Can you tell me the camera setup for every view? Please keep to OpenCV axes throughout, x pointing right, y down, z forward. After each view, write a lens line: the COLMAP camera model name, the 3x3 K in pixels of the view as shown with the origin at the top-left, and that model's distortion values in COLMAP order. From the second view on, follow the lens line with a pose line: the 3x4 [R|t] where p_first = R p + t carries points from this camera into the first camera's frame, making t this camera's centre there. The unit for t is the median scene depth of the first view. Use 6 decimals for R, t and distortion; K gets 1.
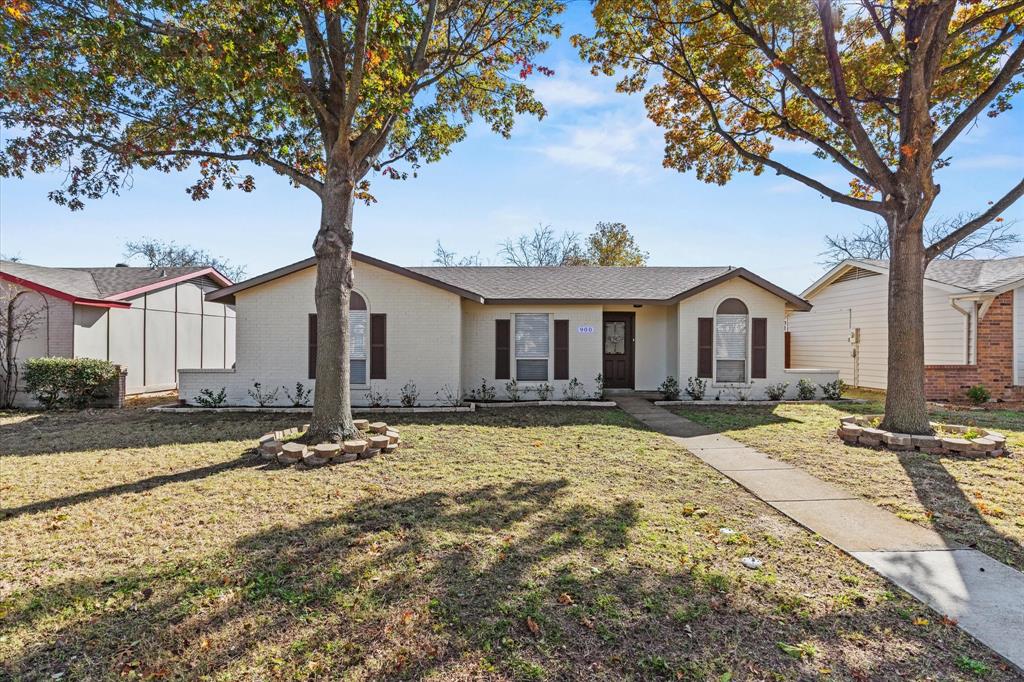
lens RADIAL K [[465.6, 0, 512.0], [0, 465.6, 341.0], [0, 0, 1]] dist [0.009650, -0.000533]
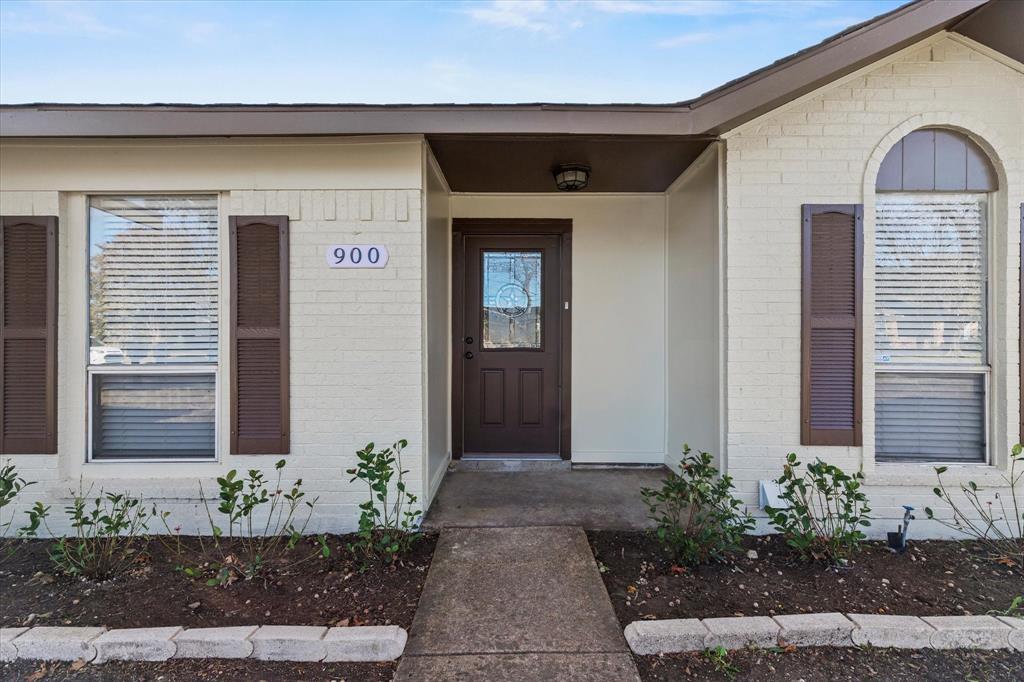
lens RADIAL K [[465.6, 0, 512.0], [0, 465.6, 341.0], [0, 0, 1]] dist [0.009650, -0.000533]
pose [[0.998210, 0.000184, 0.059805, 0.229580], [-0.000964, 0.999915, 0.013015, 0.019147], [-0.059798, -0.013050, 0.998125, 0.759941]]
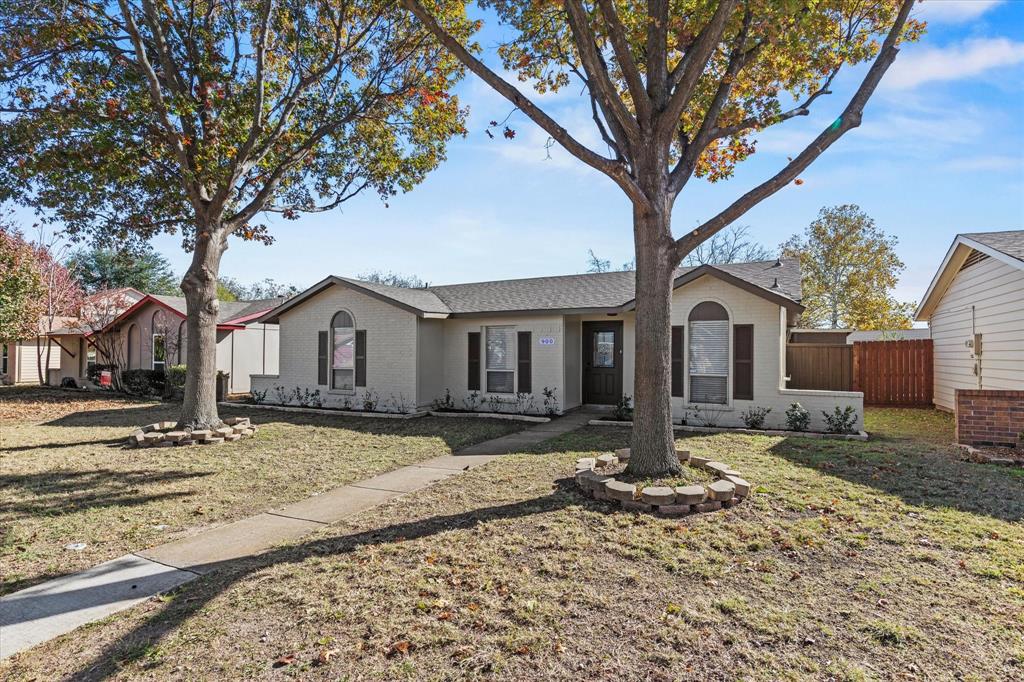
lens RADIAL K [[468.6, 0, 507.5], [0, 468.6, 347.5], [0, 0, 1]] dist [0.002393, -0.000153]
pose [[0.900300, -0.006243, -0.435226, 0.513016], [0.003000, 0.999962, -0.008139, -0.004422], [0.435260, 0.006022, 0.900284, 0.101311]]
